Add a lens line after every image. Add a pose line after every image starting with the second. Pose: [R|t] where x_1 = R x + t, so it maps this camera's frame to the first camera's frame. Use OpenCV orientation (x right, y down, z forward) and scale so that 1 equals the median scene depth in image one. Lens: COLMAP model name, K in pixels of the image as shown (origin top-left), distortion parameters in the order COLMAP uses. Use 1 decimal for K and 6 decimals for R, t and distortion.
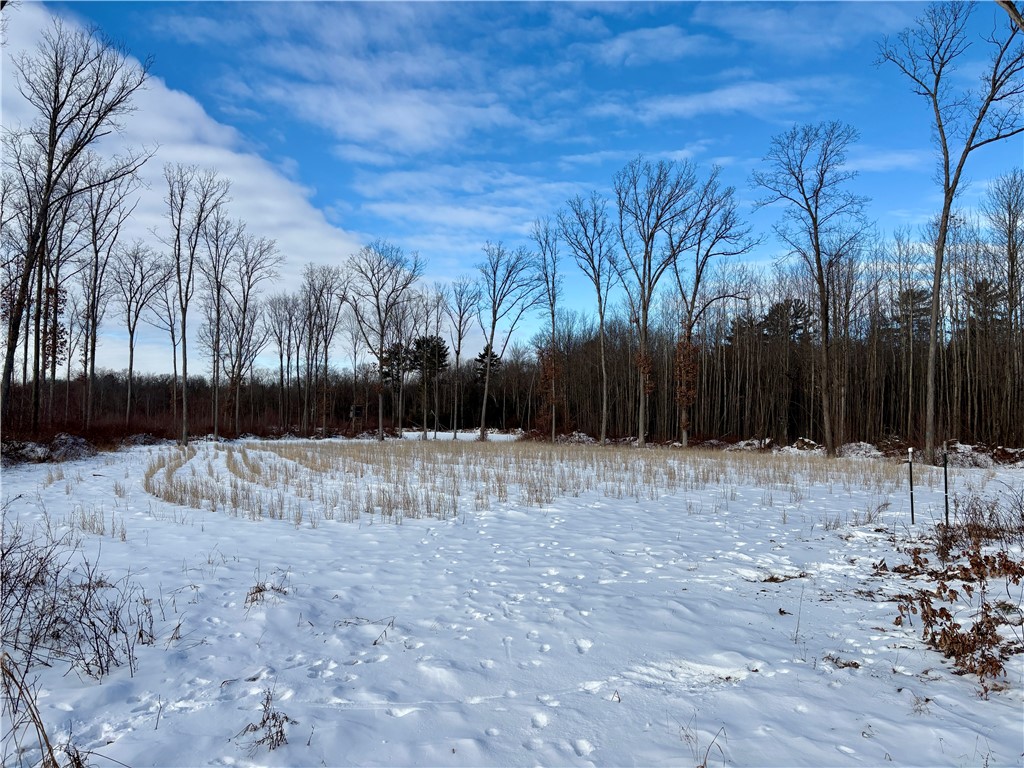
lens RADIAL K [[774.9, 0, 504.1], [0, 774.9, 383.9], [0, 0, 1]] dist [0.066681, -0.019975]
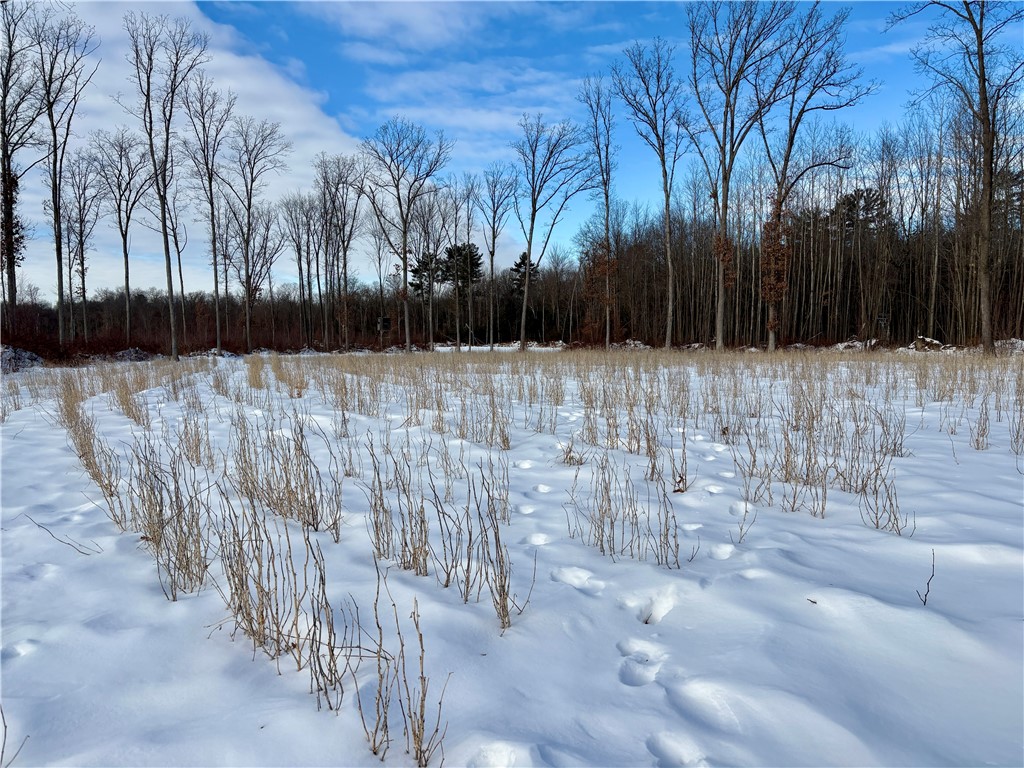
lens RADIAL K [[774.9, 0, 511.1], [0, 774.9, 385.9], [0, 0, 1]] dist [0.066681, -0.019975]
pose [[0.999112, -0.016845, -0.038628, -0.007849], [0.021025, 0.993653, 0.110509, 0.014629], [0.036521, -0.111223, 0.993124, 0.122671]]
